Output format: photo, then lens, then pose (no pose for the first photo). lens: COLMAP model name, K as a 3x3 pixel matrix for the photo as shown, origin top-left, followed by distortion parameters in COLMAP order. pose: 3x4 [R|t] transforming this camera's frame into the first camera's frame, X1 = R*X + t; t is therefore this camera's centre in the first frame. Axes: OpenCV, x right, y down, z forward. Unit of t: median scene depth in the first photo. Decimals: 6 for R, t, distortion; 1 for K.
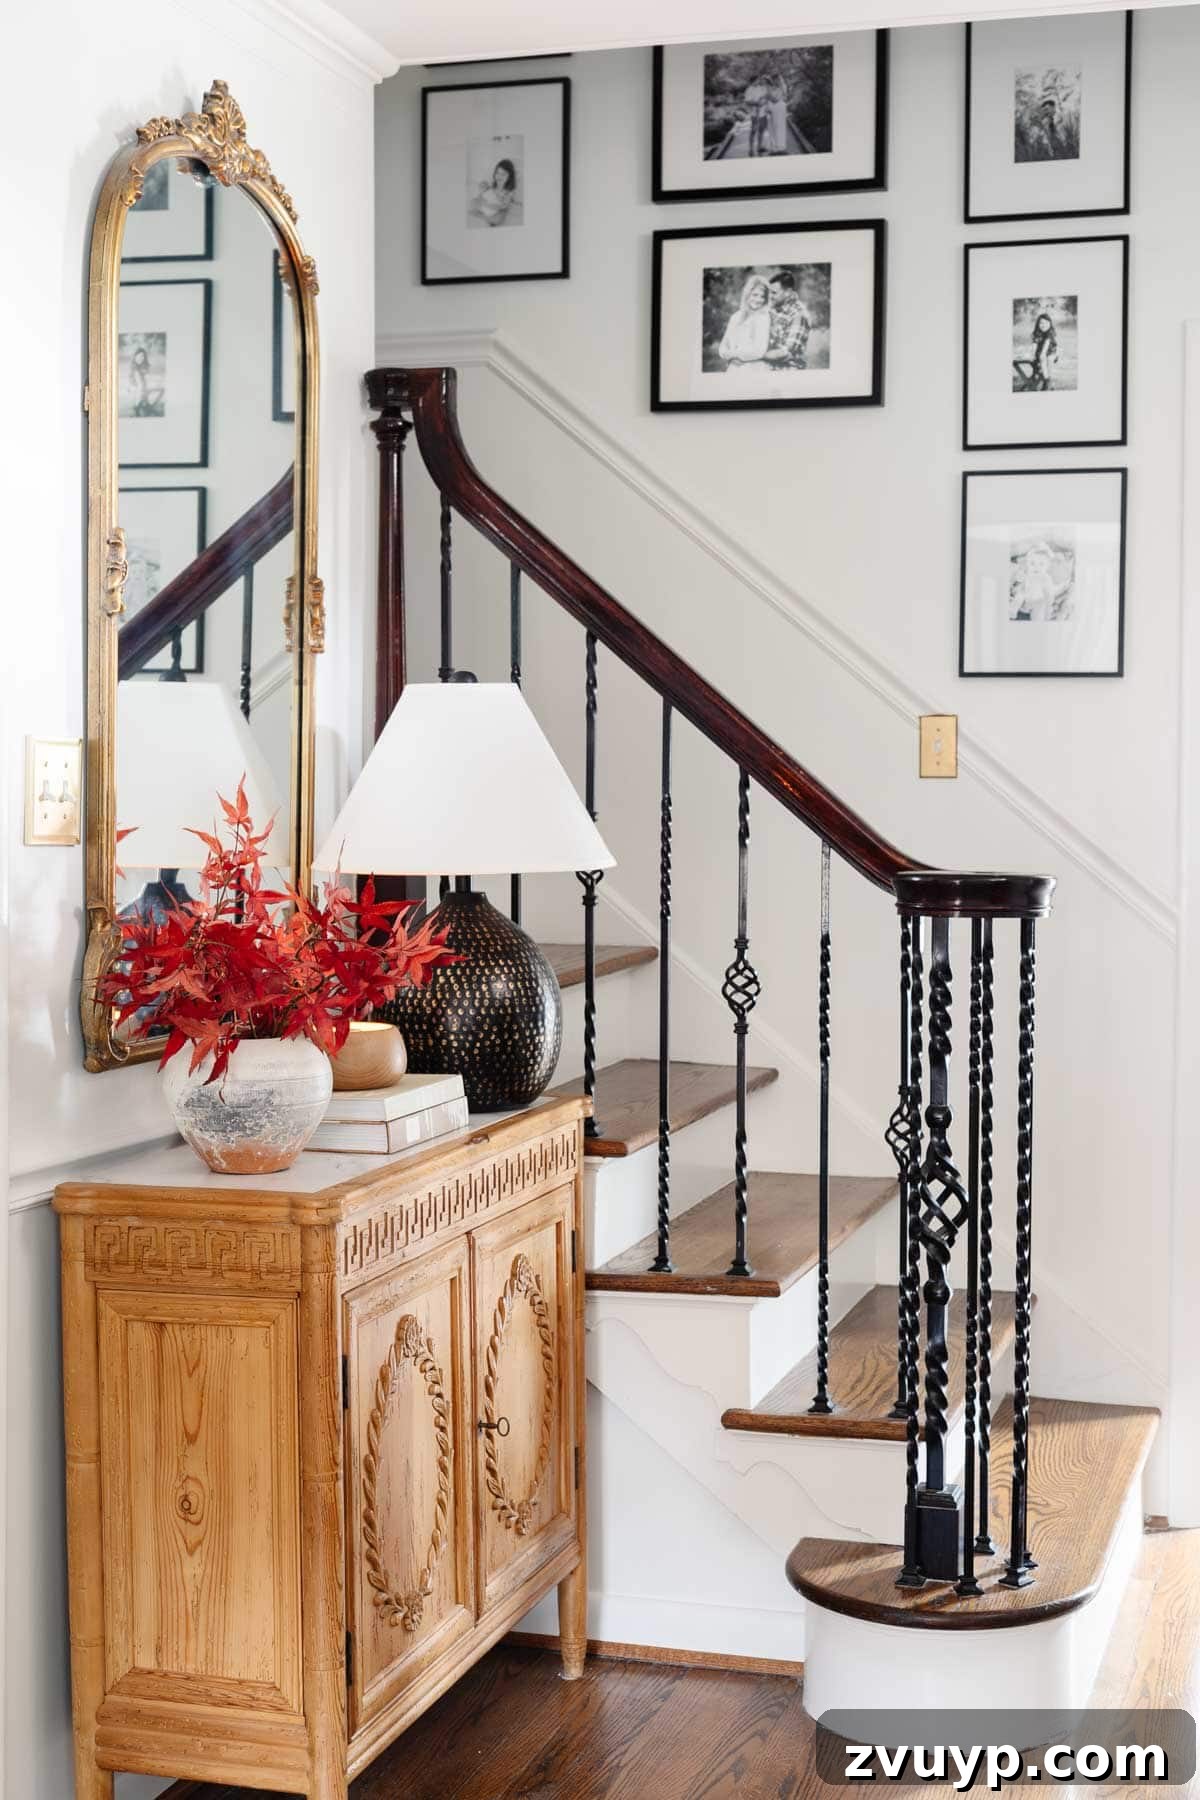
lens RADIAL K [[2610.6, 0, 601.2], [0, 2610.6, 893.6], [0, 0, 1]] dist [0.027597, -0.054851]
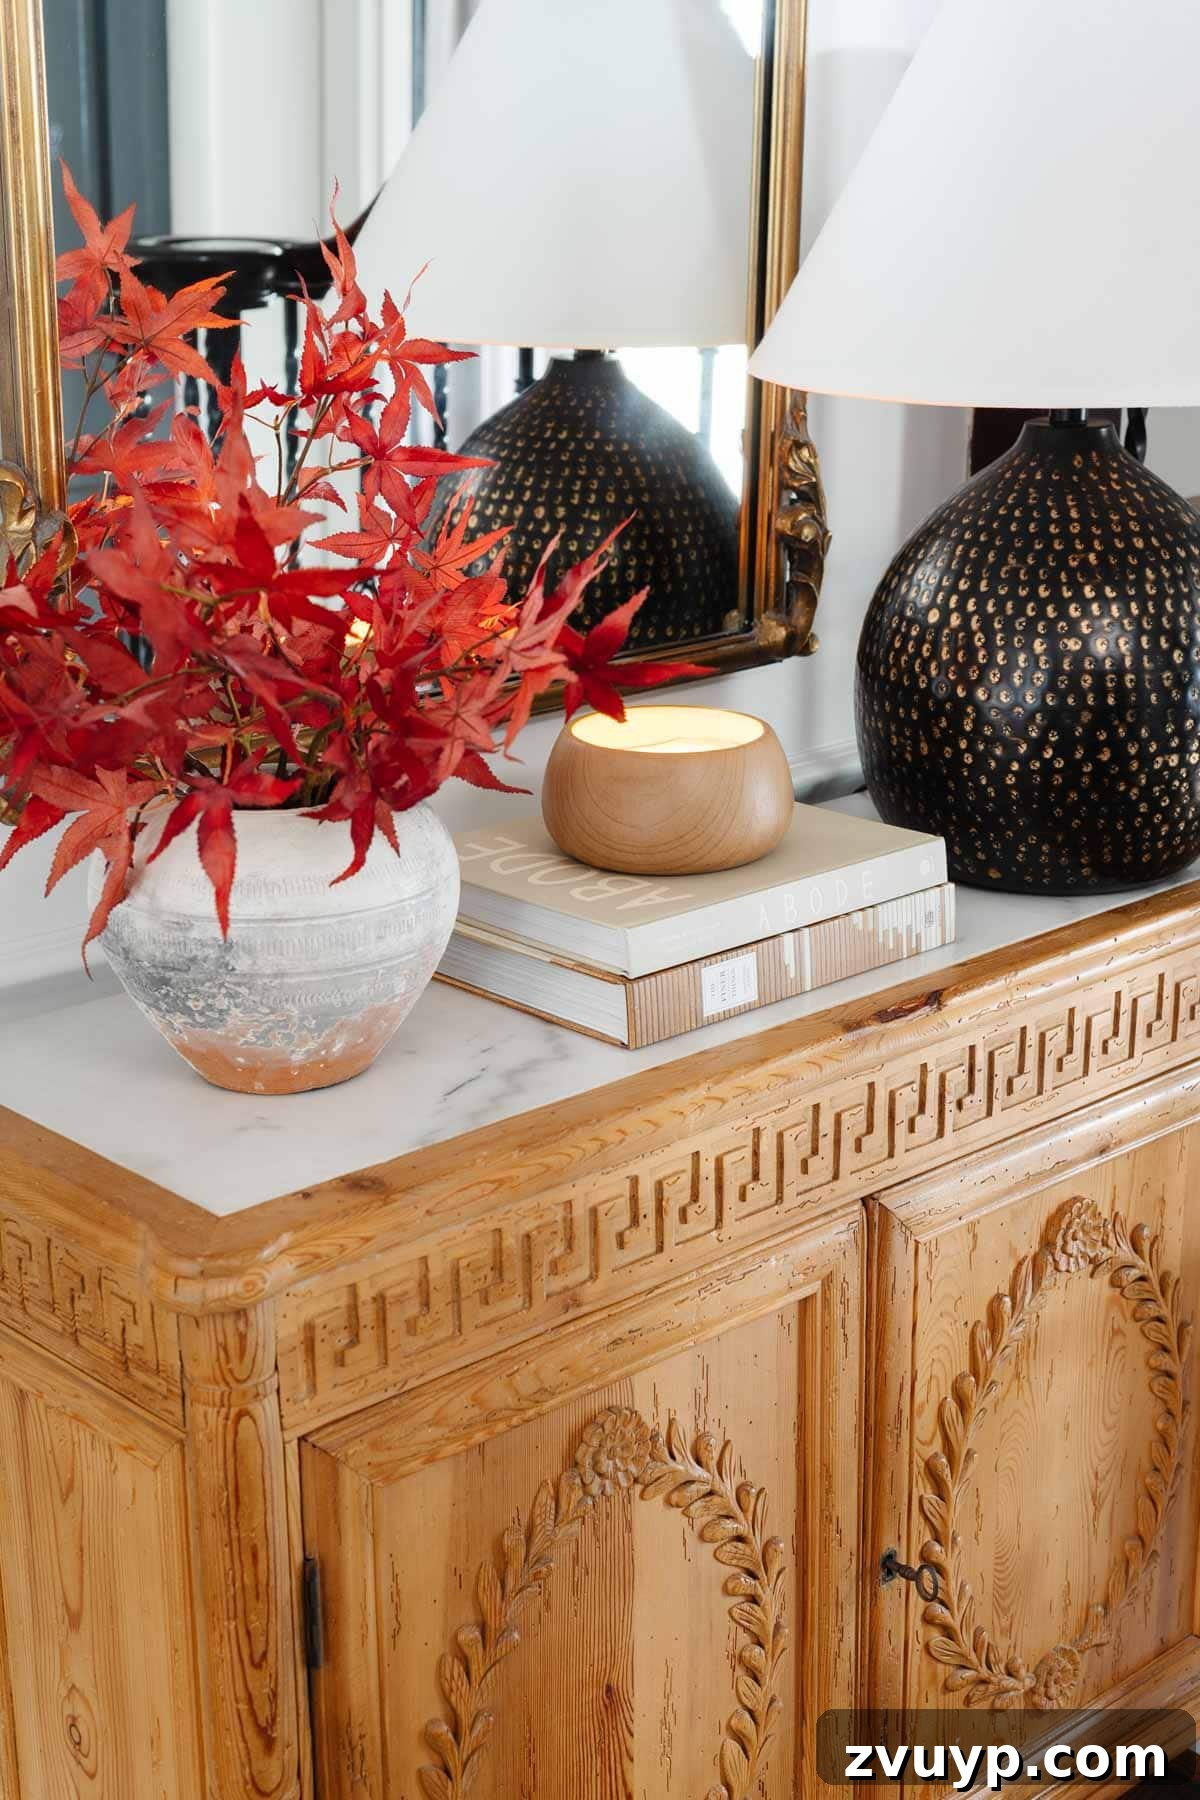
lens RADIAL K [[2671.3, 0, 605.0], [0, 2671.3, 890.8], [0, 0, 1]] dist [0.007411, -0.005093]
pose [[0.867649, 0.145786, -0.475323, 0.111763], [-0.020810, 0.965854, 0.258250, -0.039881], [0.496742, -0.214179, 0.841056, 0.516470]]
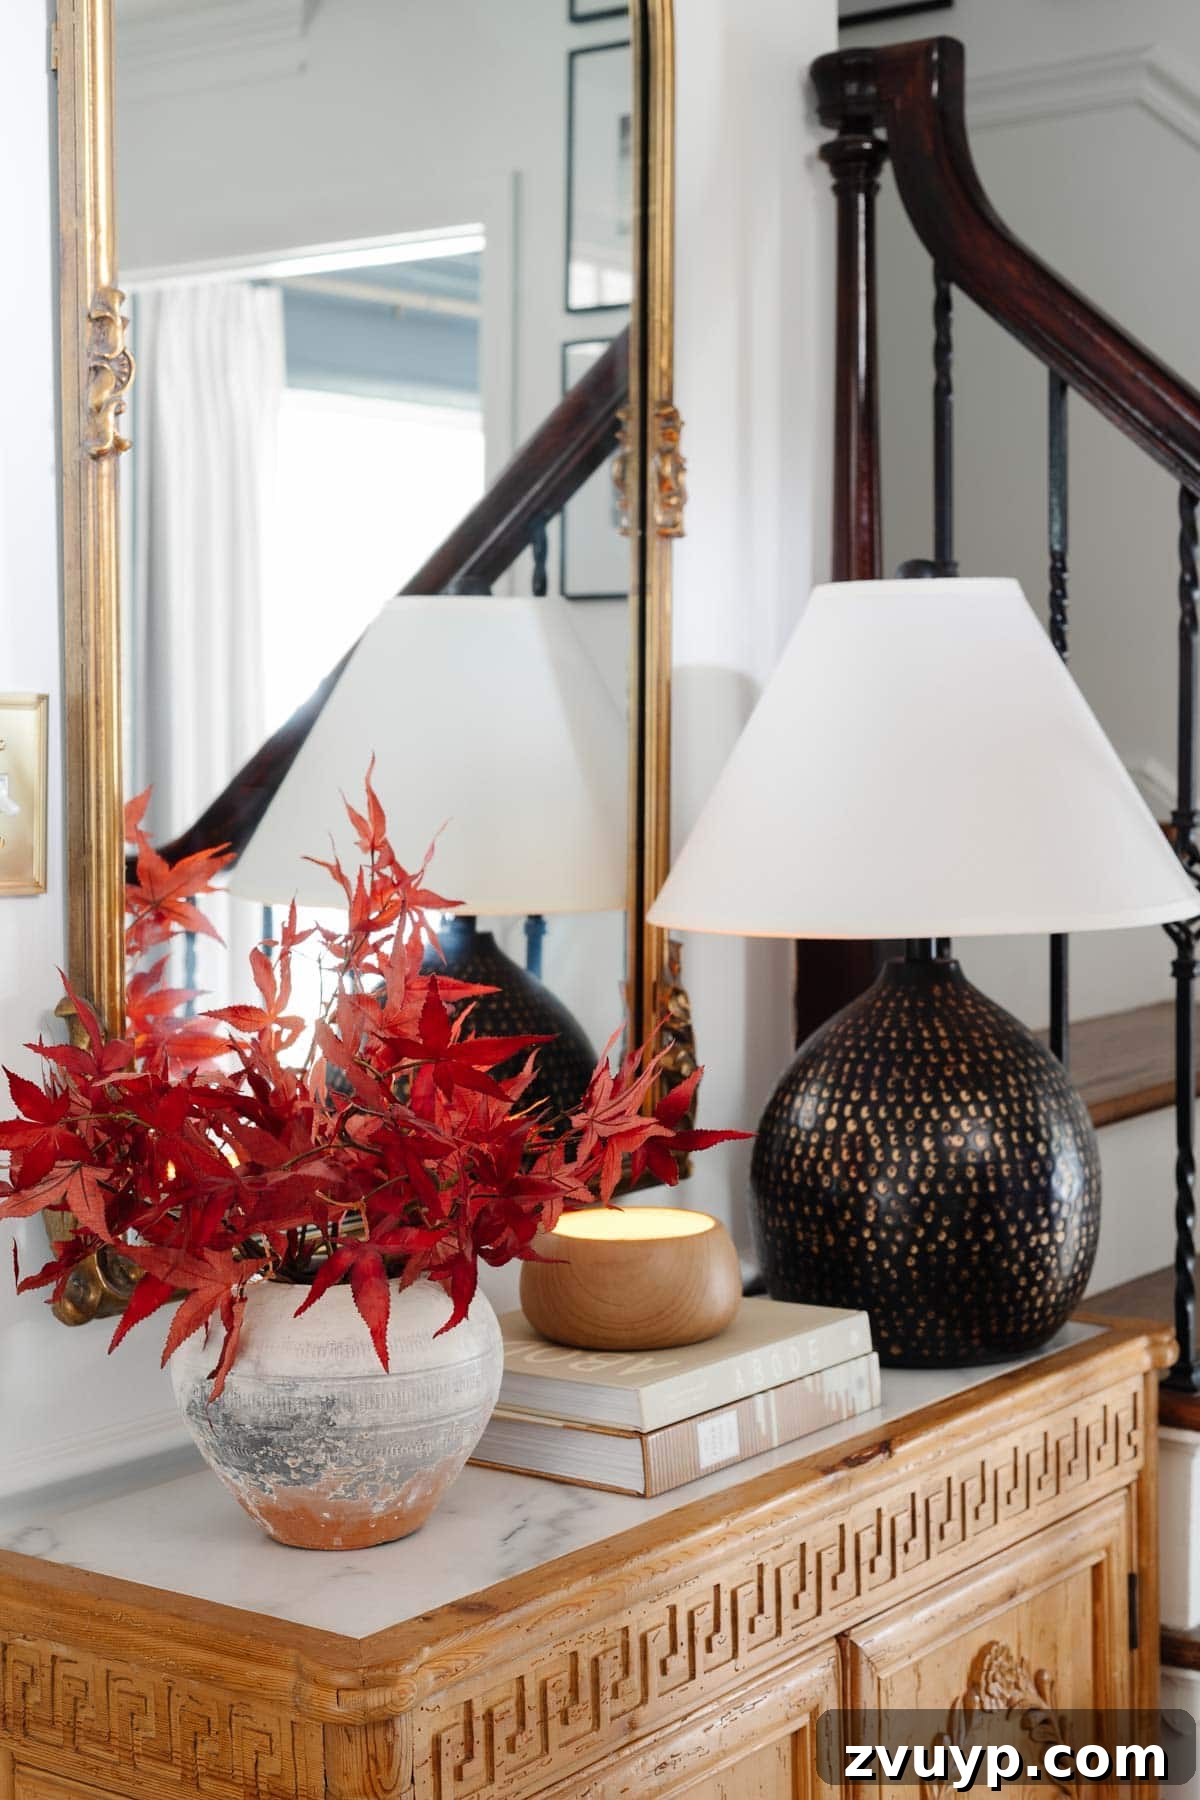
lens RADIAL K [[2671.3, 0, 605.0], [0, 2671.3, 890.8], [0, 0, 1]] dist [0.007411, -0.005093]
pose [[0.940583, 0.007019, -0.339490, 0.073915], [-0.002487, 0.999902, 0.013783, -0.021975], [0.339554, -0.012119, 0.940509, 0.428467]]
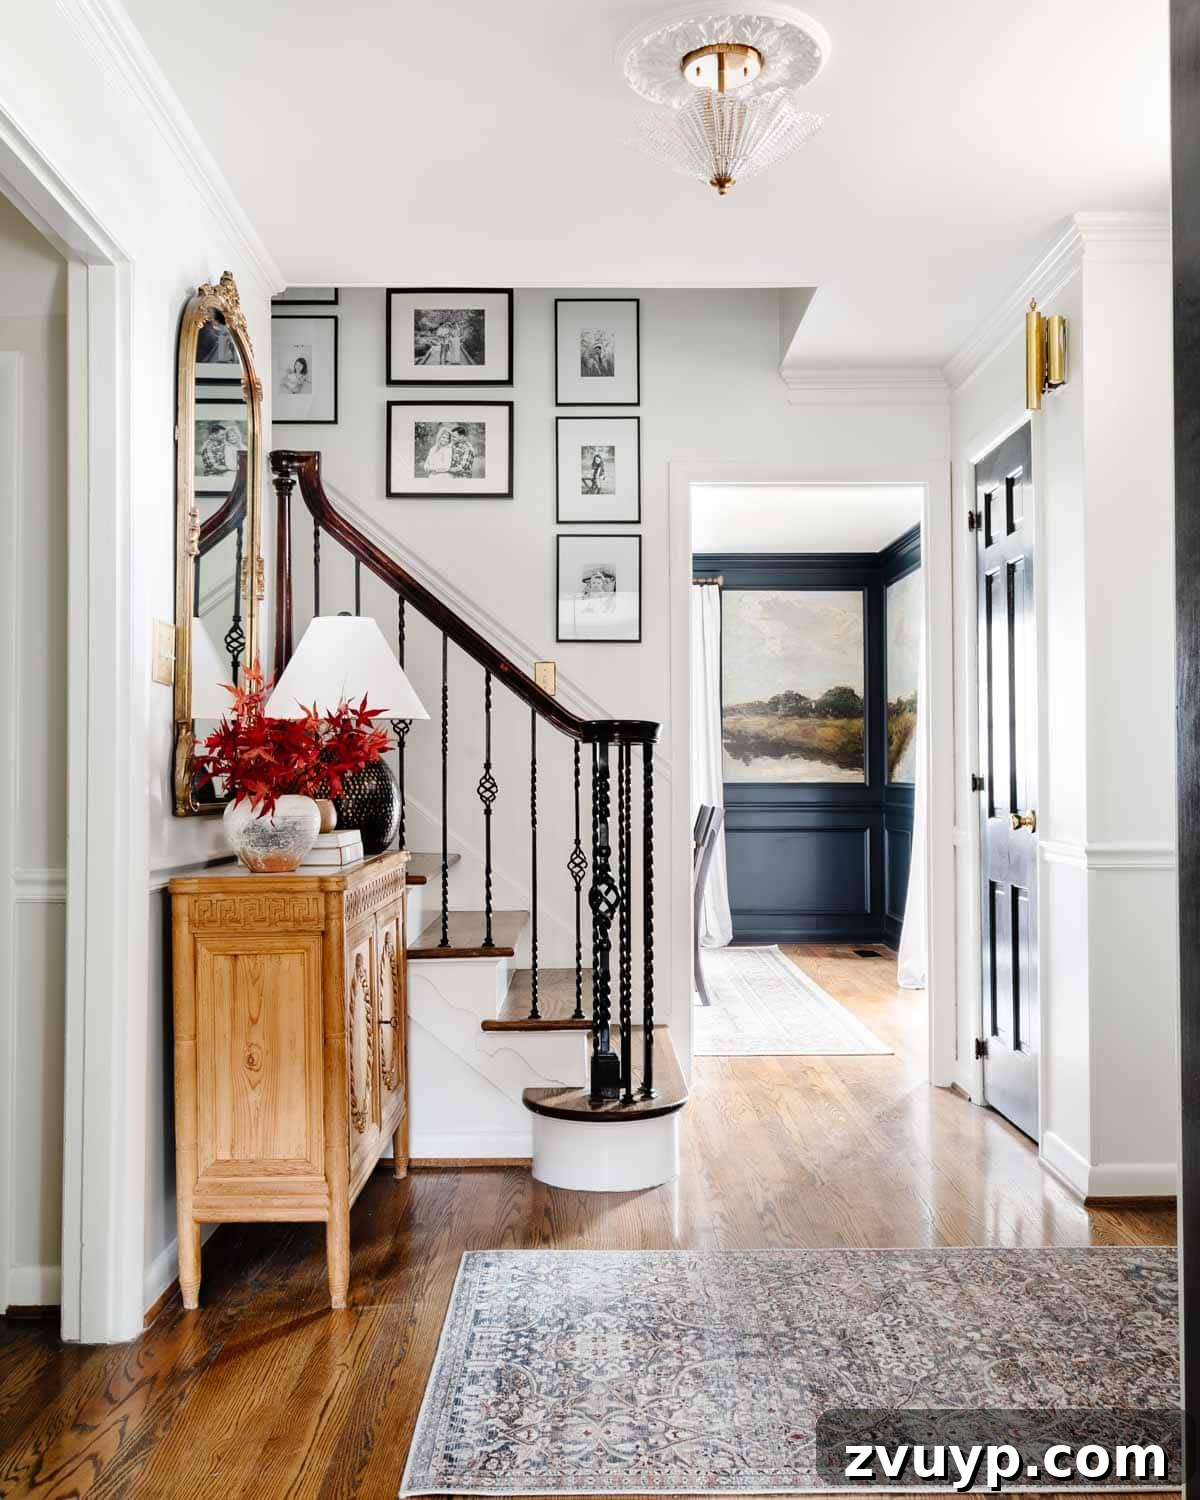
lens RADIAL K [[1430.9, 0, 600.0], [0, 1430.9, 750.0], [0, 0, 1]] dist [0.010299, 0.005298]
pose [[0.954861, -0.003106, 0.297037, -0.171196], [0.021984, 0.997942, -0.060234, 0.070831], [-0.296238, 0.064045, 0.952964, 0.009800]]
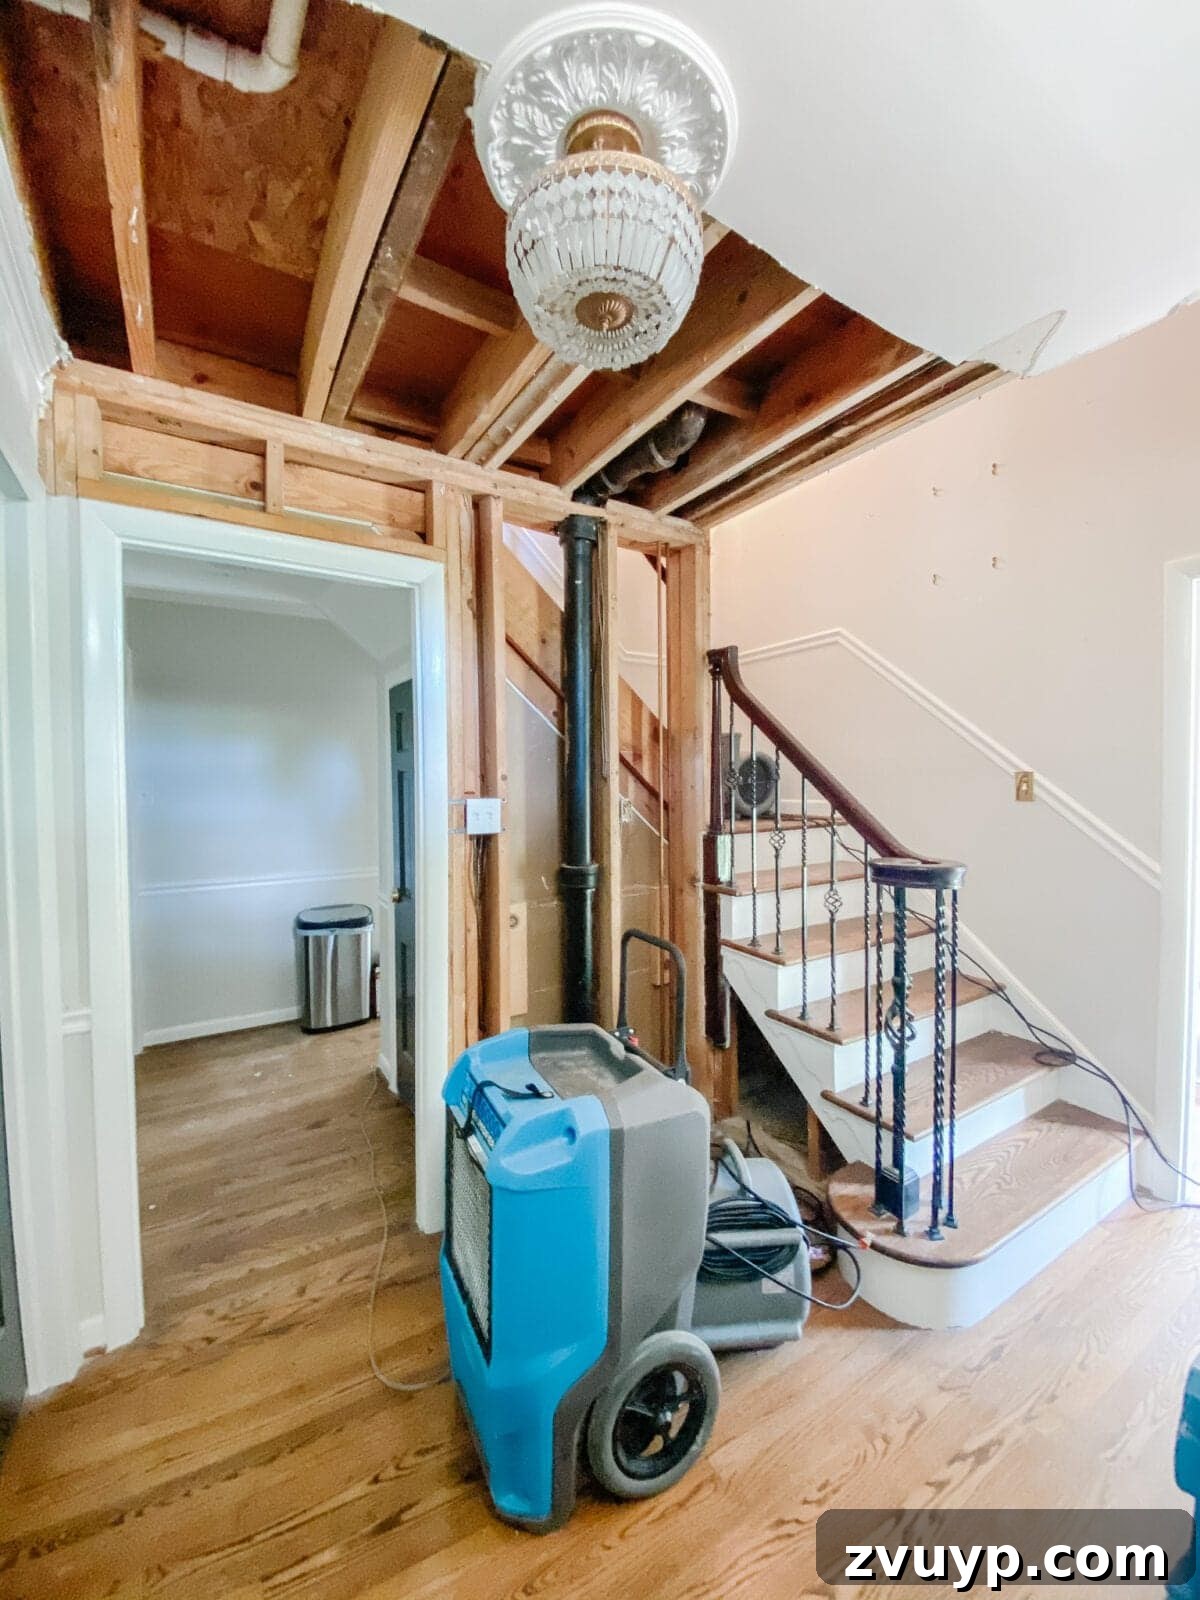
lens RADIAL K [[652.9, 0, 577.7], [0, 652.9, 793.2], [0, 0, 1]] dist [-0.000374, -0.000093]
pose [[0.742345, 0.006434, -0.669987, 0.266429], [-0.016155, 0.999835, -0.008298, -0.049927], [0.669823, 0.016983, 0.742327, 0.435773]]
